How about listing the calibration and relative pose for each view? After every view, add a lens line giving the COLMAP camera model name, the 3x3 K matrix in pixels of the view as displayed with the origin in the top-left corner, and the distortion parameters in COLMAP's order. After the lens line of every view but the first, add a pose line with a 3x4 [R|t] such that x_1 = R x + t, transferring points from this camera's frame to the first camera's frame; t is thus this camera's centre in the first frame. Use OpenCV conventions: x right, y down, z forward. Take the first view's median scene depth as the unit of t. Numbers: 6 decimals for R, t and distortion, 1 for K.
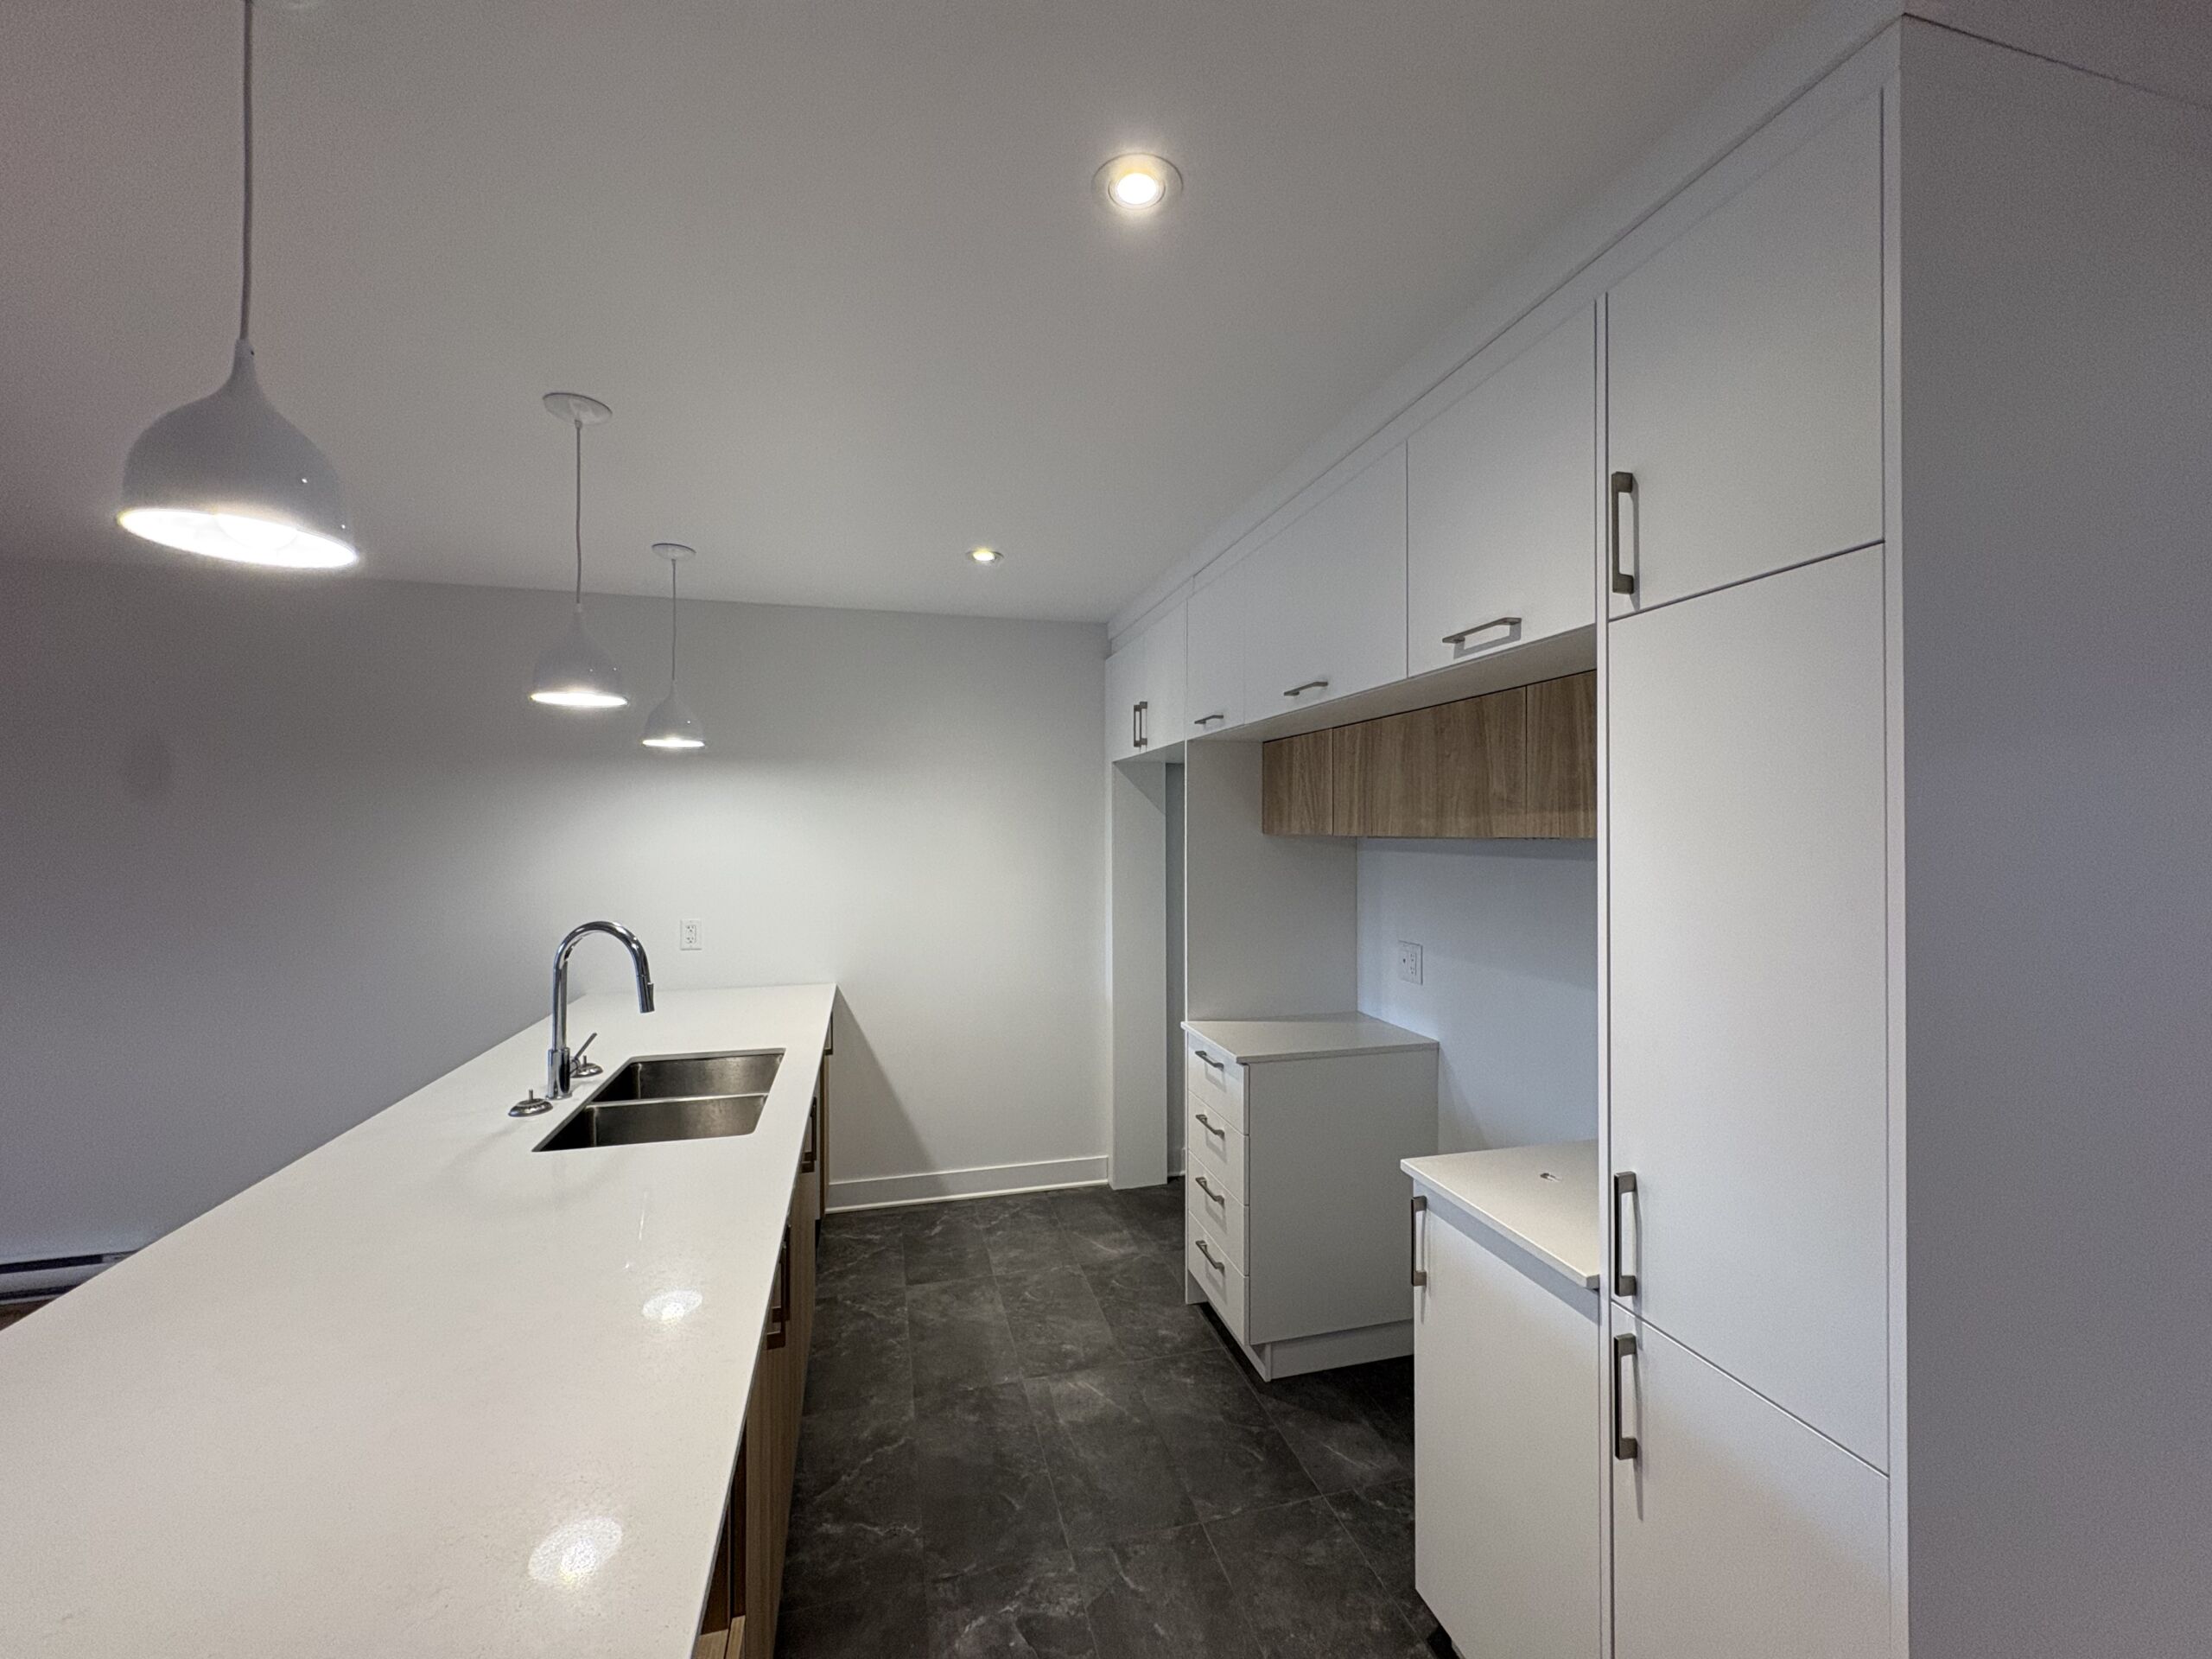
lens RADIAL K [[886.3, 0, 1106.2], [0, 886.3, 824.6], [0, 0, 1]] dist [-0.004052, 0.000103]
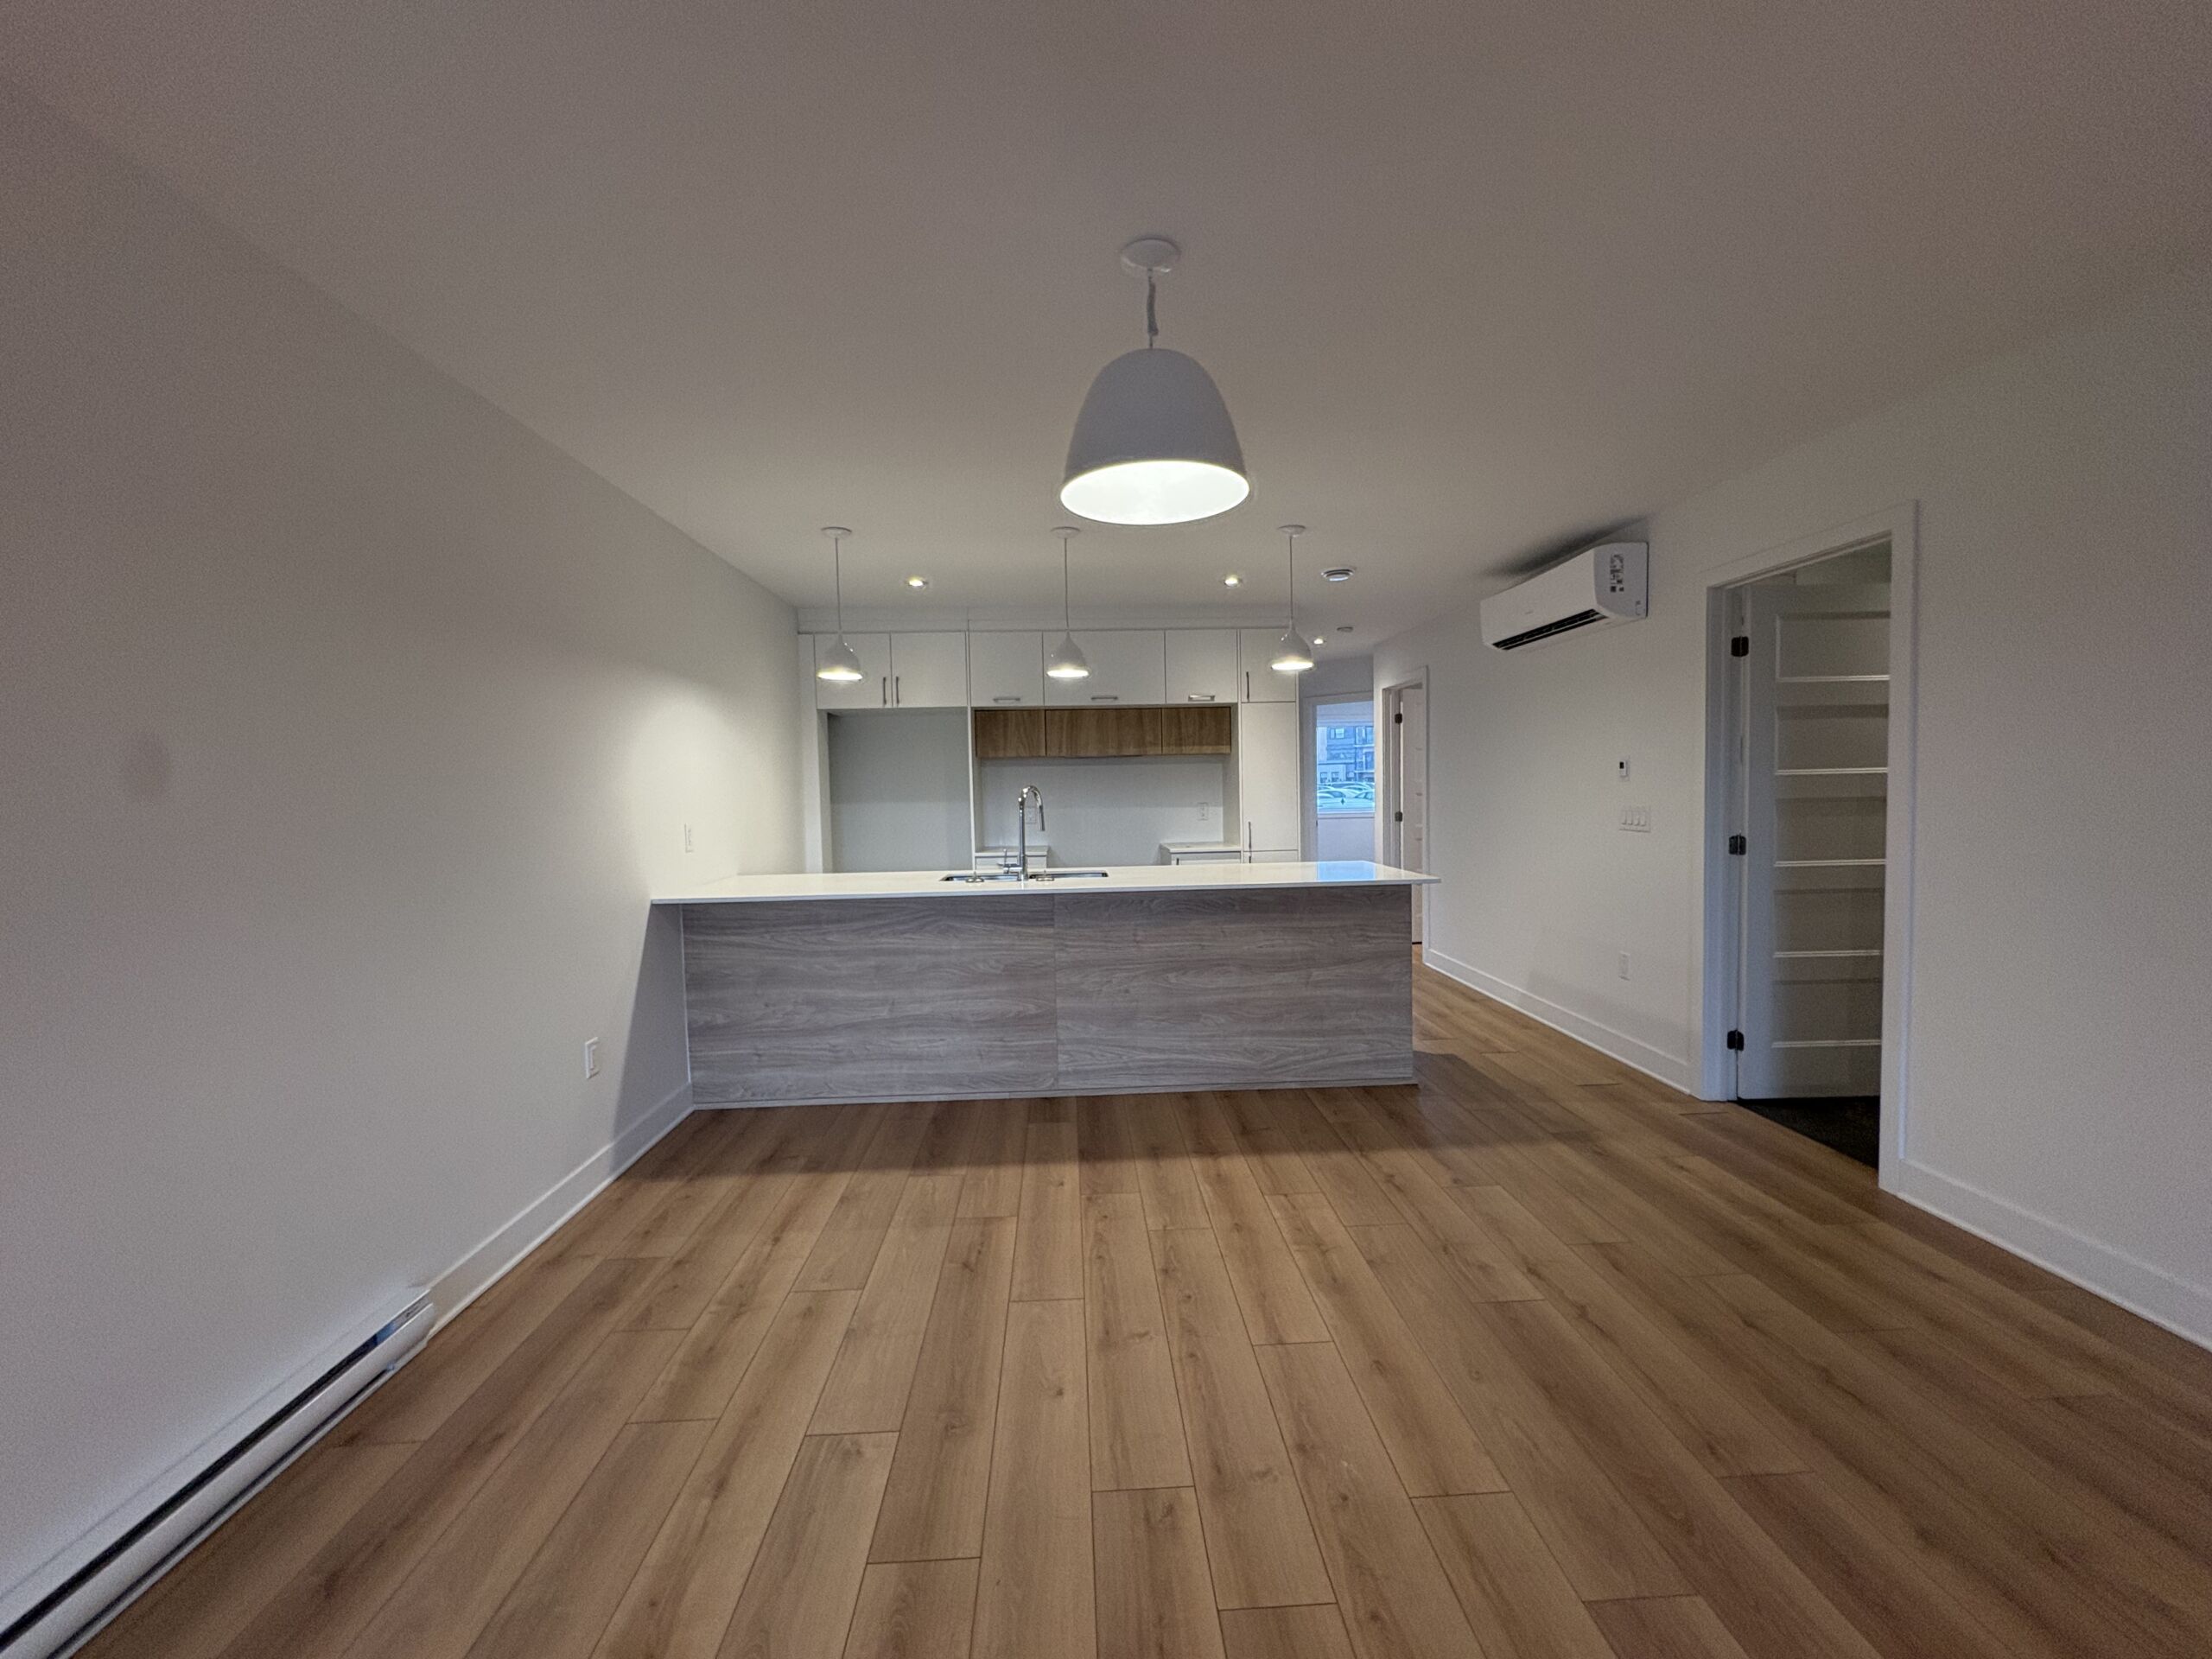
lens RADIAL K [[886.3, 0, 1113.9], [0, 886.3, 832.7], [0, 0, 1]] dist [-0.004052, 0.000103]
pose [[0.189610, -0.051244, 0.980521, -2.640231], [0.017578, 0.998654, 0.048792, 0.133271], [-0.981702, 0.007984, 0.190256, 0.505290]]
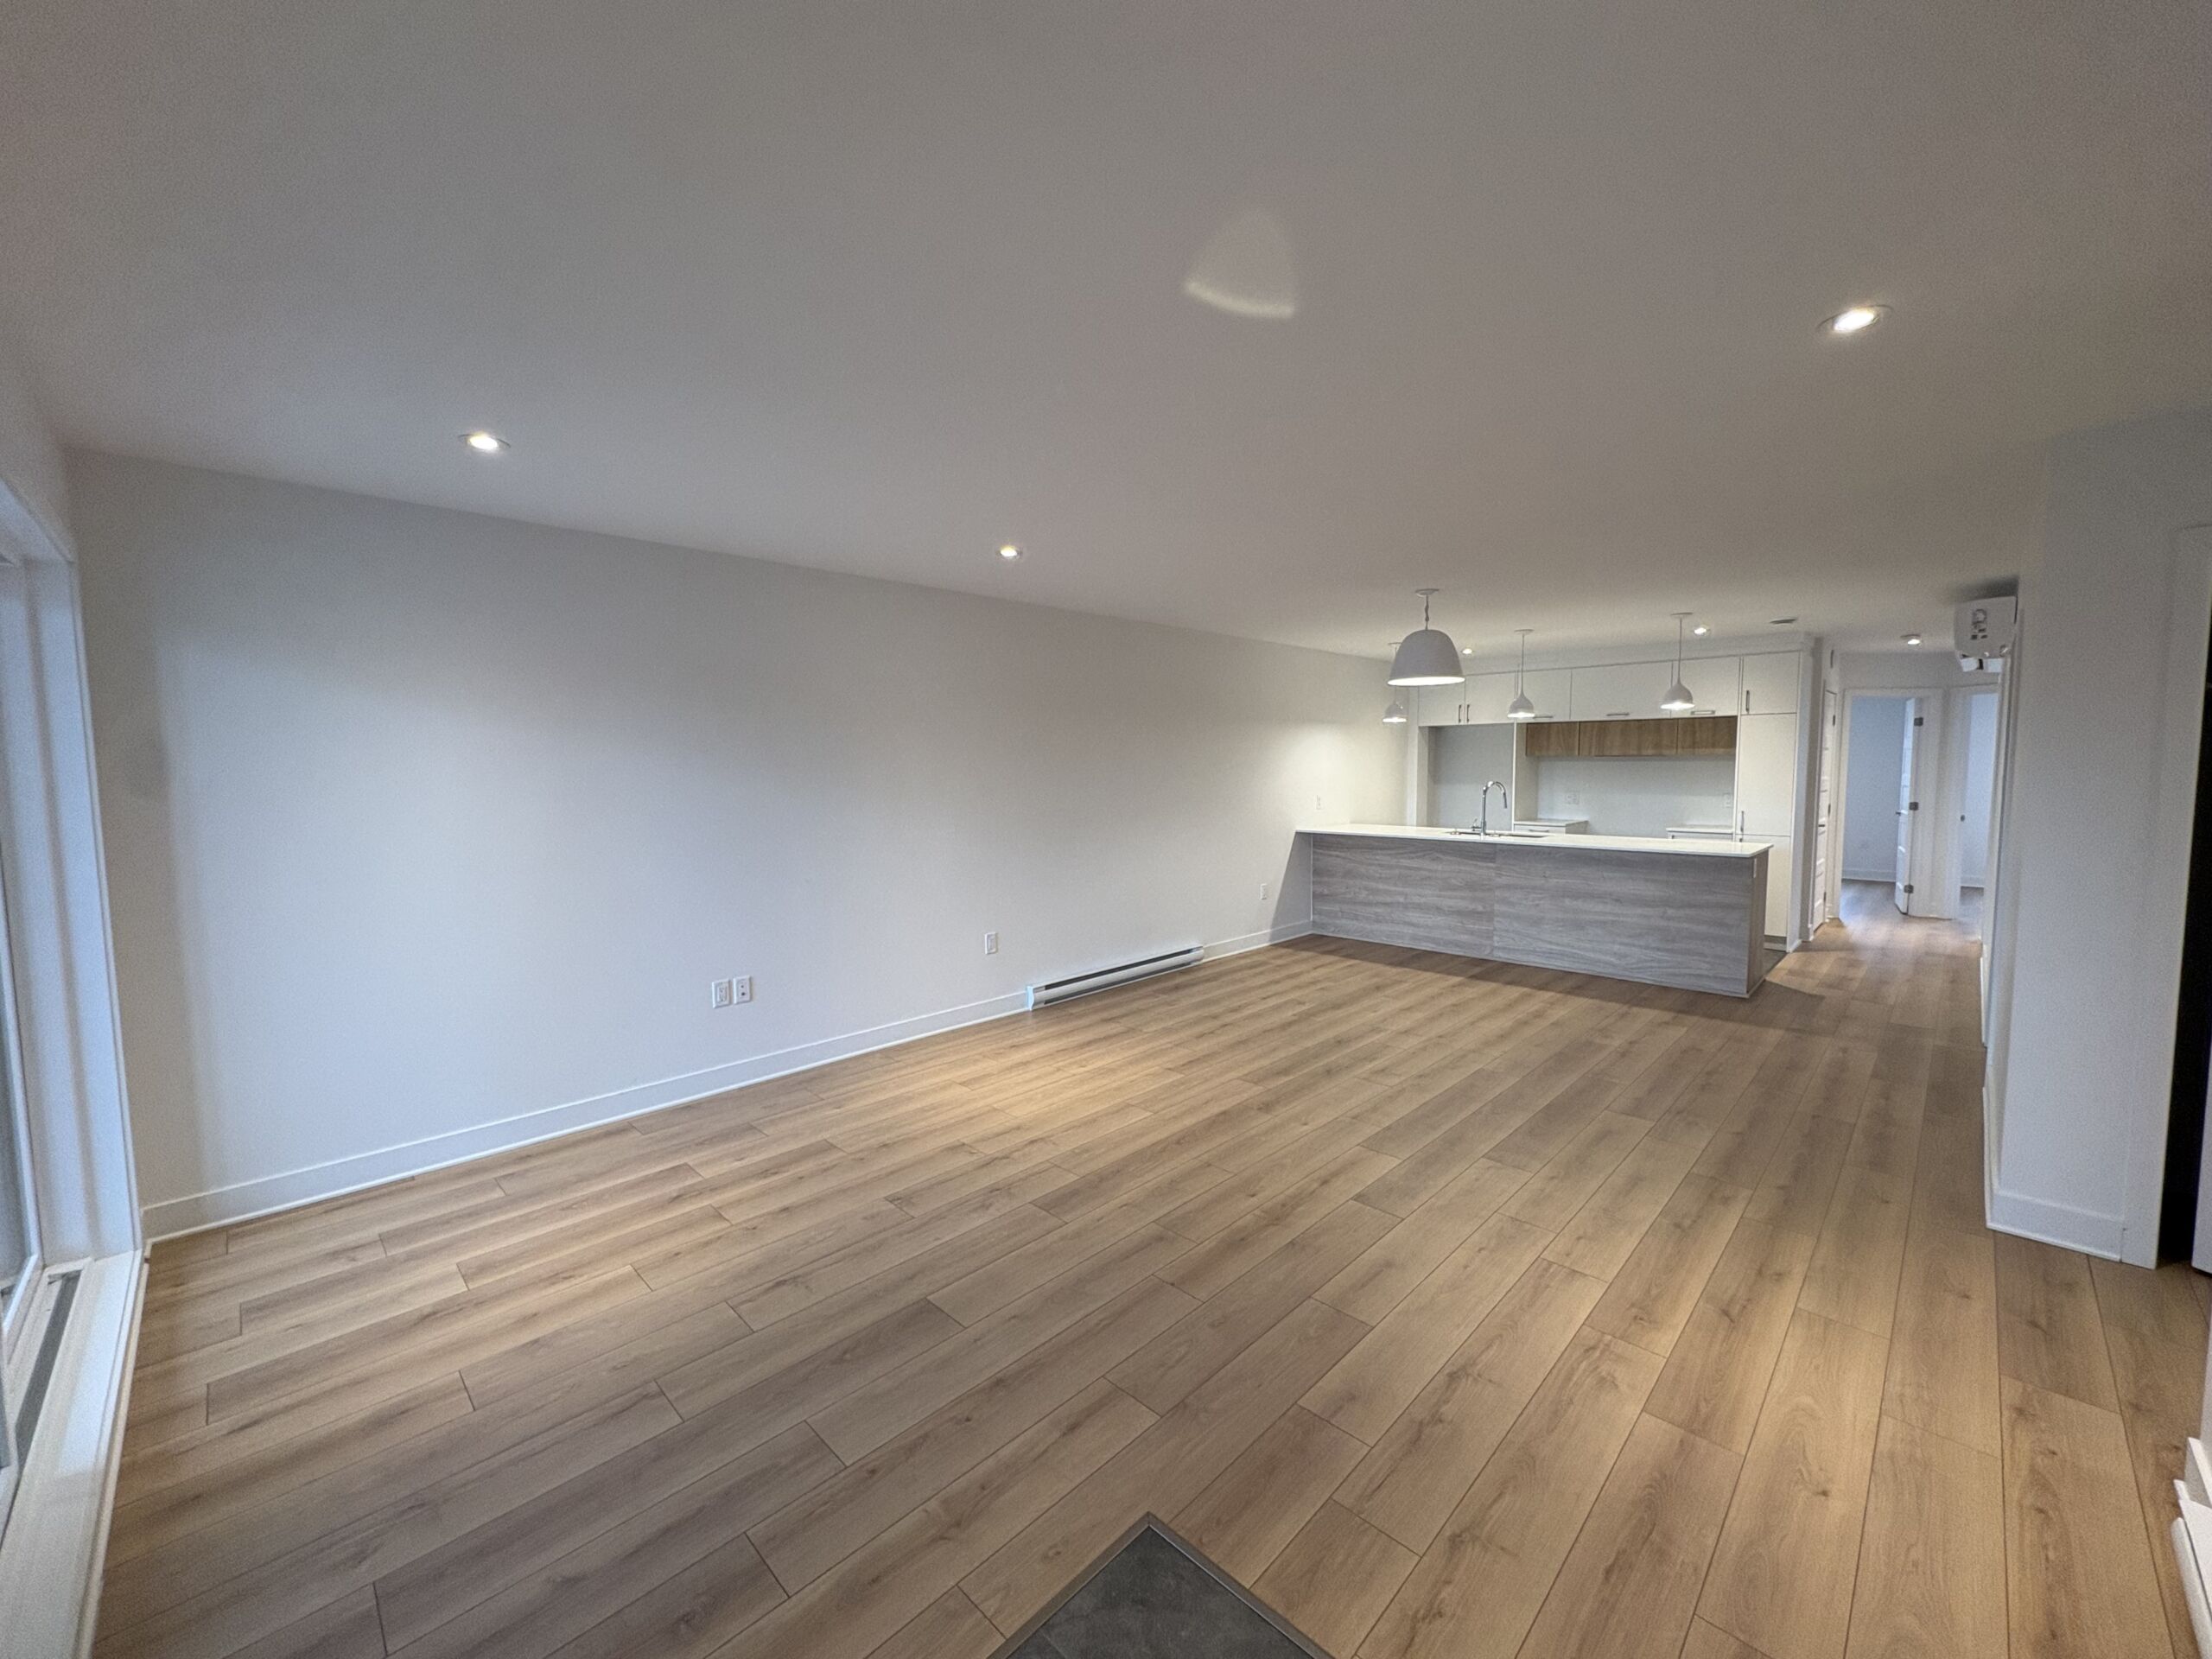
lens RADIAL K [[886.3, 0, 1095.4], [0, 886.3, 825.9], [0, 0, 1]] dist [-0.004052, 0.000103]
pose [[0.854576, -0.042088, 0.517617, -3.867154], [0.005541, 0.997393, 0.071950, 0.033338], [-0.519296, -0.058619, 0.852582, -1.125656]]
